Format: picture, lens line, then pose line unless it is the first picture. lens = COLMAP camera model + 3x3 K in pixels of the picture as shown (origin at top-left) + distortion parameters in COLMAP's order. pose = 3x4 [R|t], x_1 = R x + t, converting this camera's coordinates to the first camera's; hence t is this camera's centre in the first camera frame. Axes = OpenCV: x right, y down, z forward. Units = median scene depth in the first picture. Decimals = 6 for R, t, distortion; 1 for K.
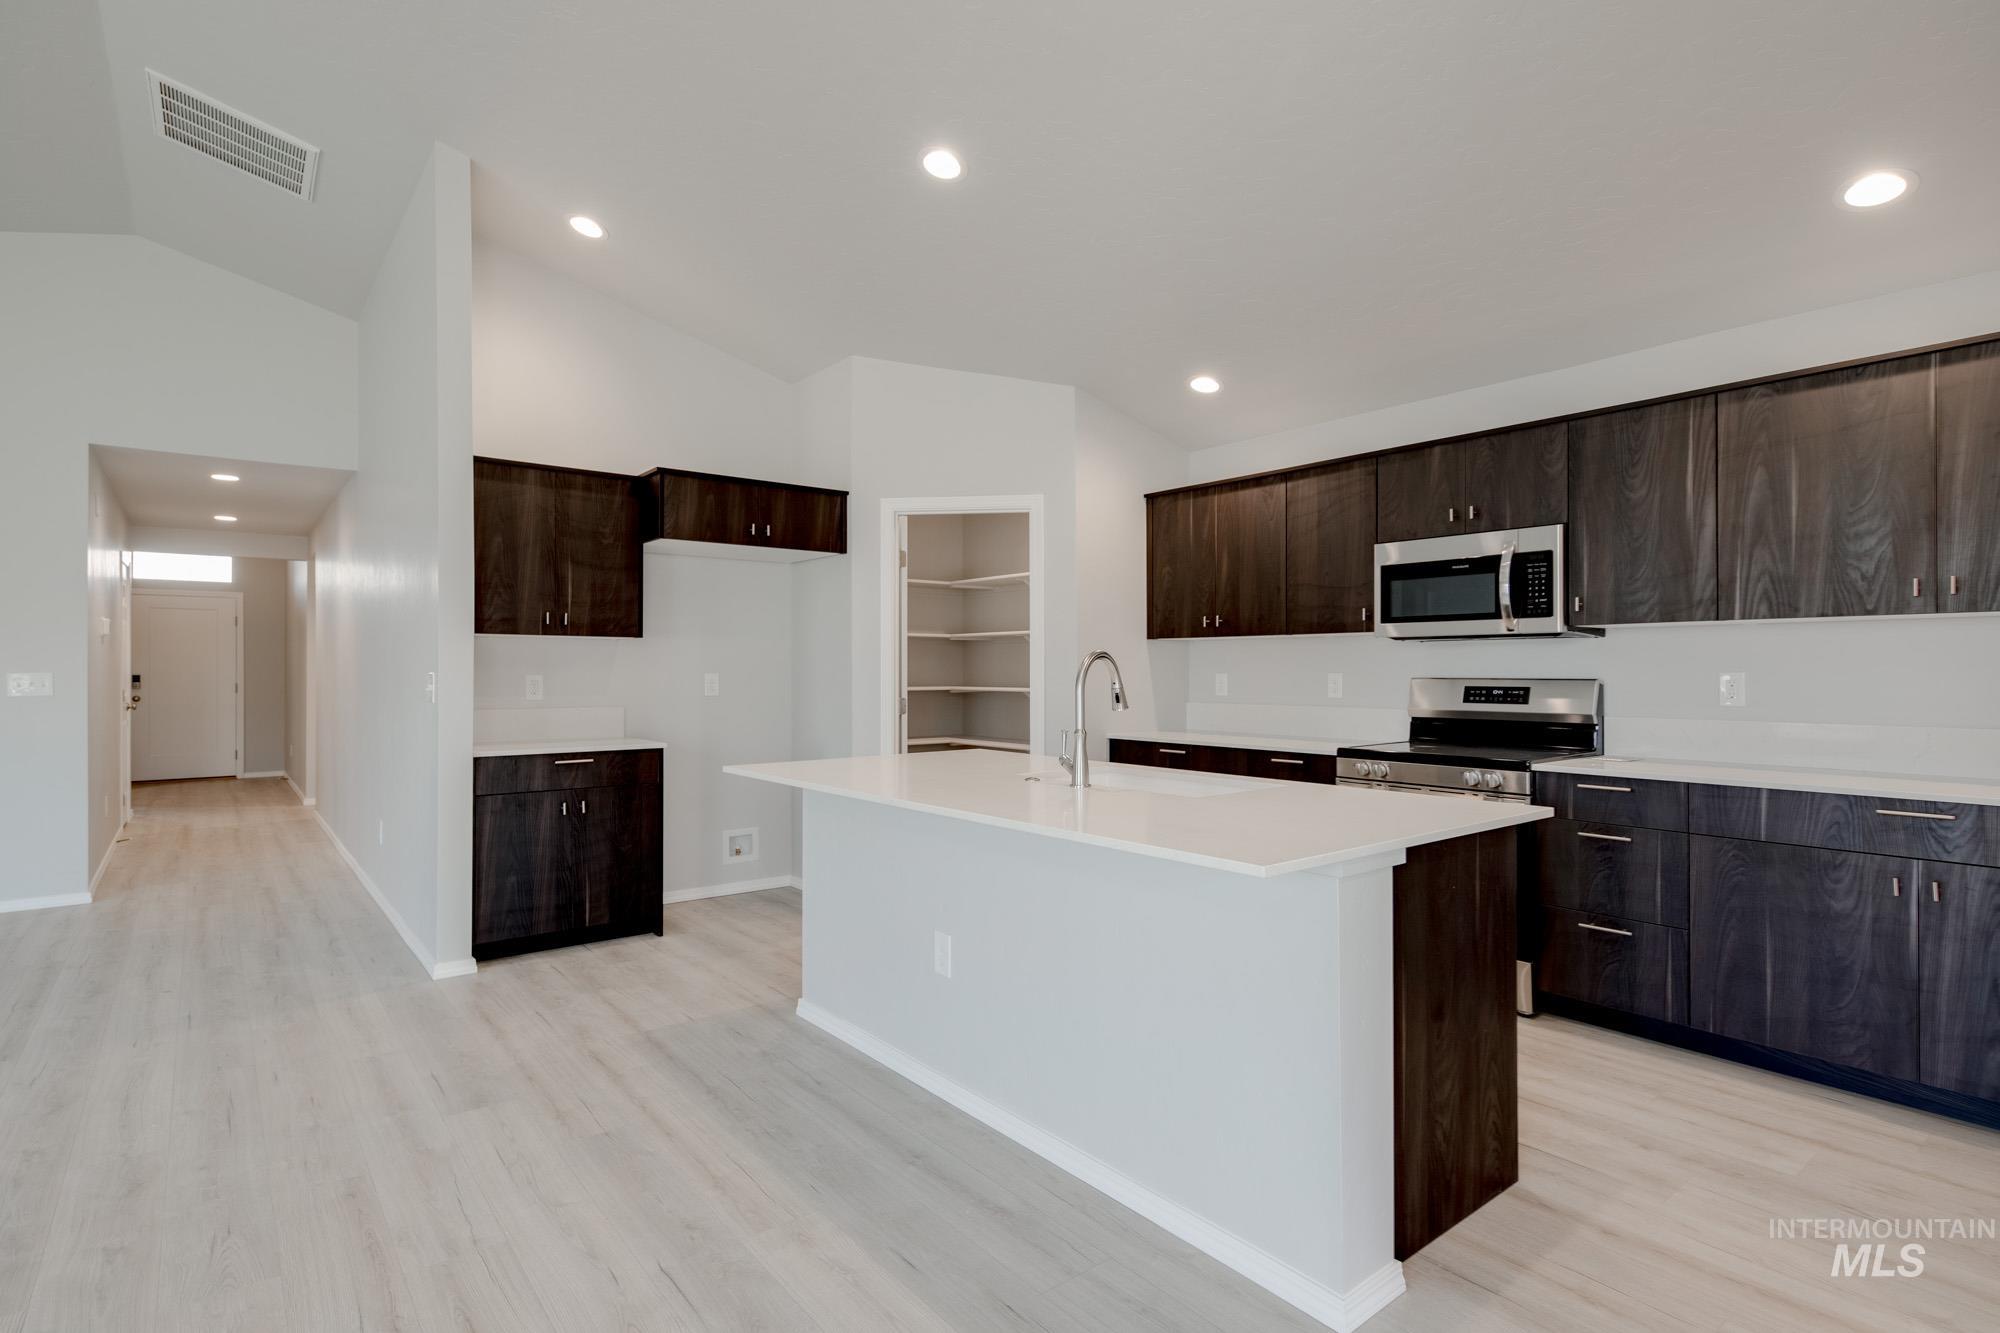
lens RADIAL K [[986.9, 0, 1000.0], [0, 986.9, 664.6], [0, 0, 1]] dist [0.009212, -0.001399]
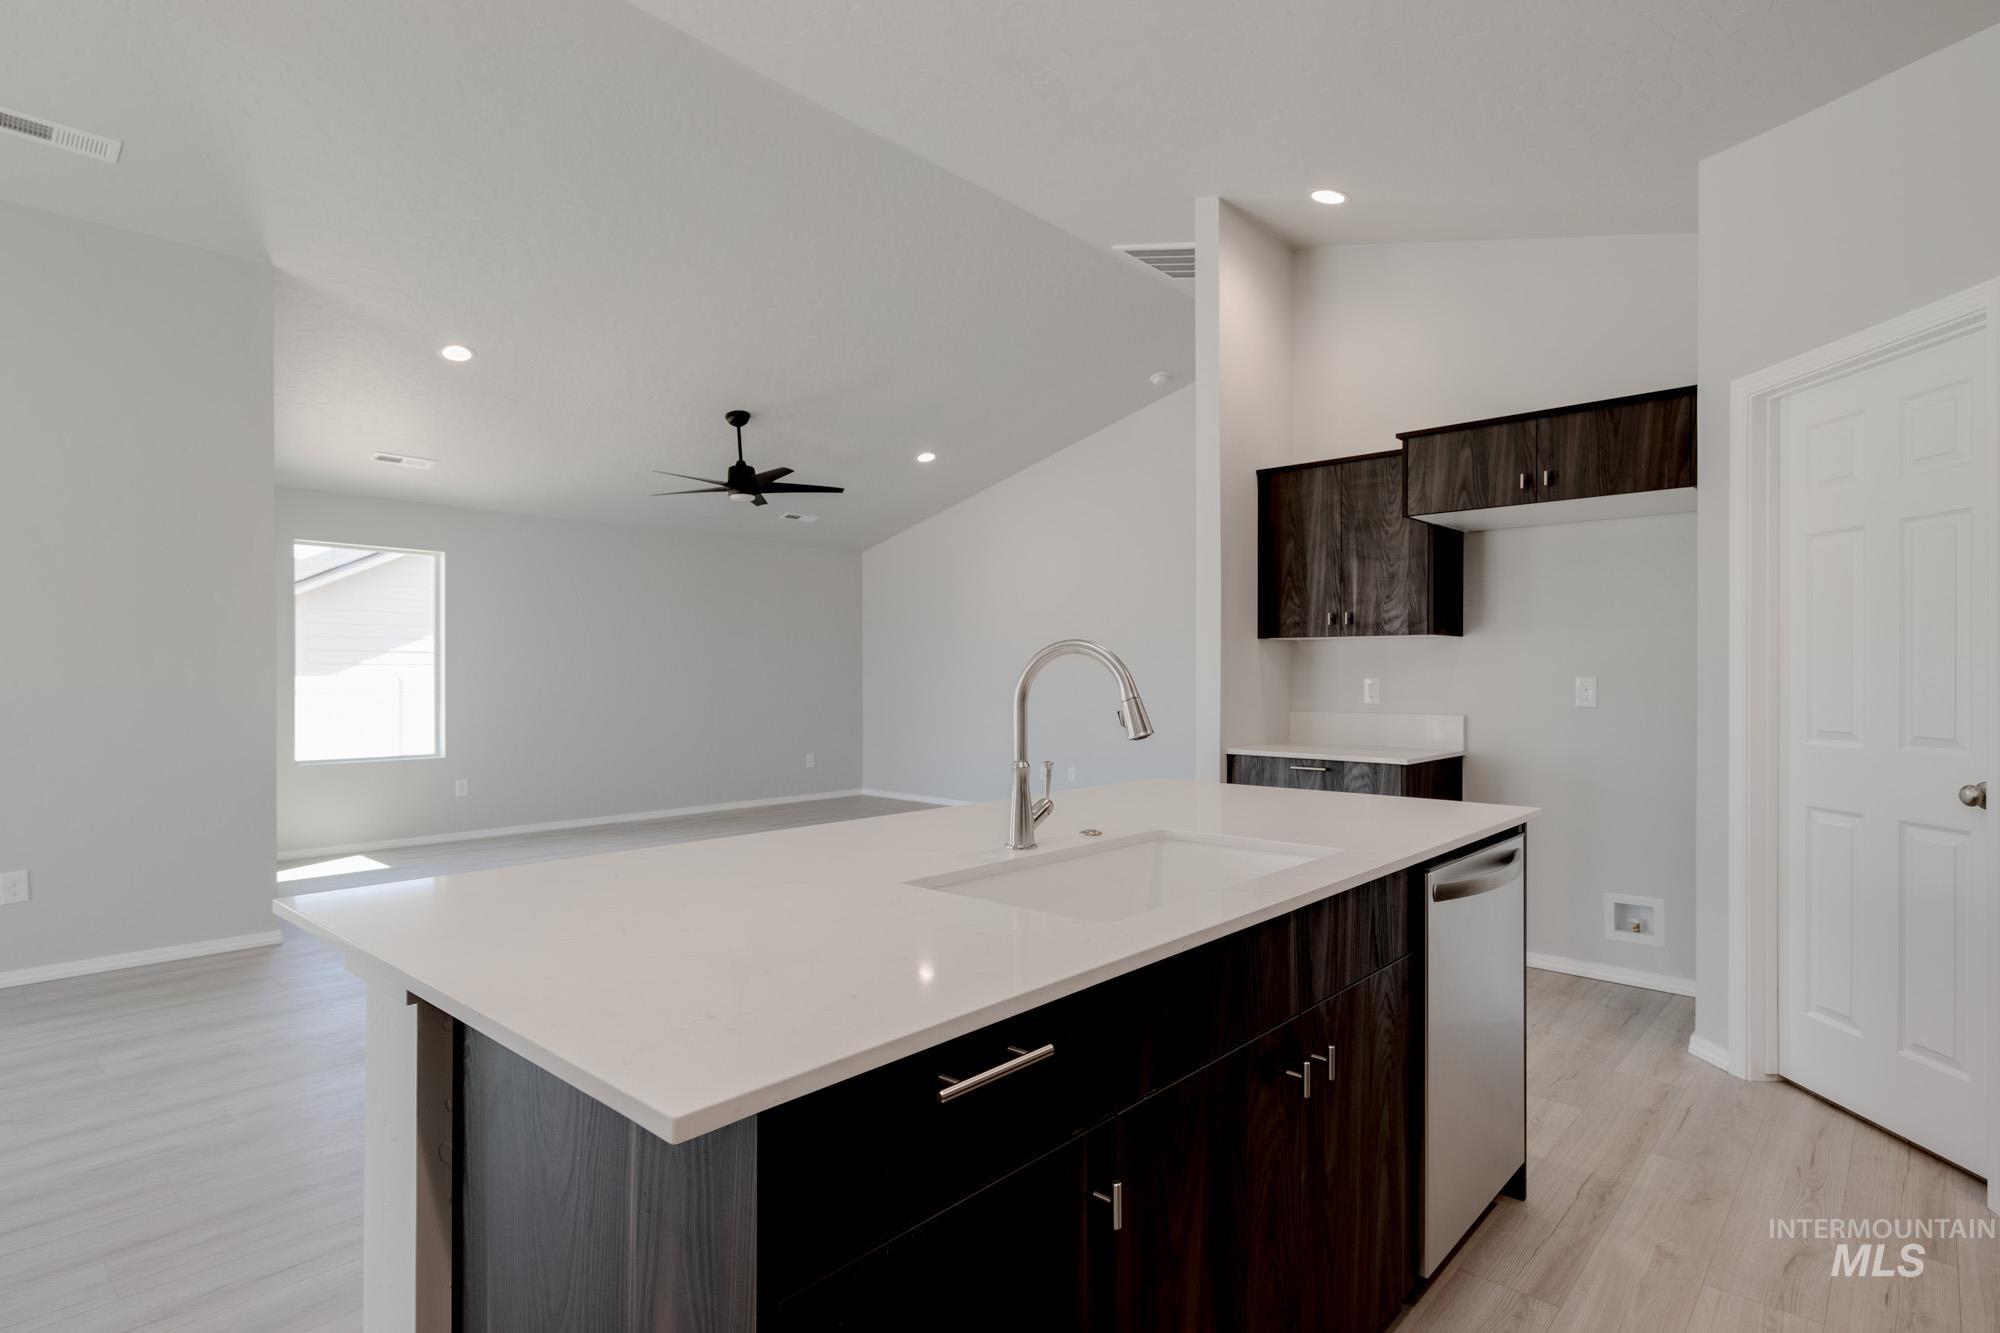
lens RADIAL K [[1008.7, 0, 1042.7], [0, 1008.7, 677.1], [0, 0, 1]] dist [0.002194, -0.000075]
pose [[0.180281, 0.003008, -0.983611, 0.498109], [0.006258, 0.999972, 0.004205, 0.004085], [0.983595, -0.006914, 0.180257, 0.598495]]
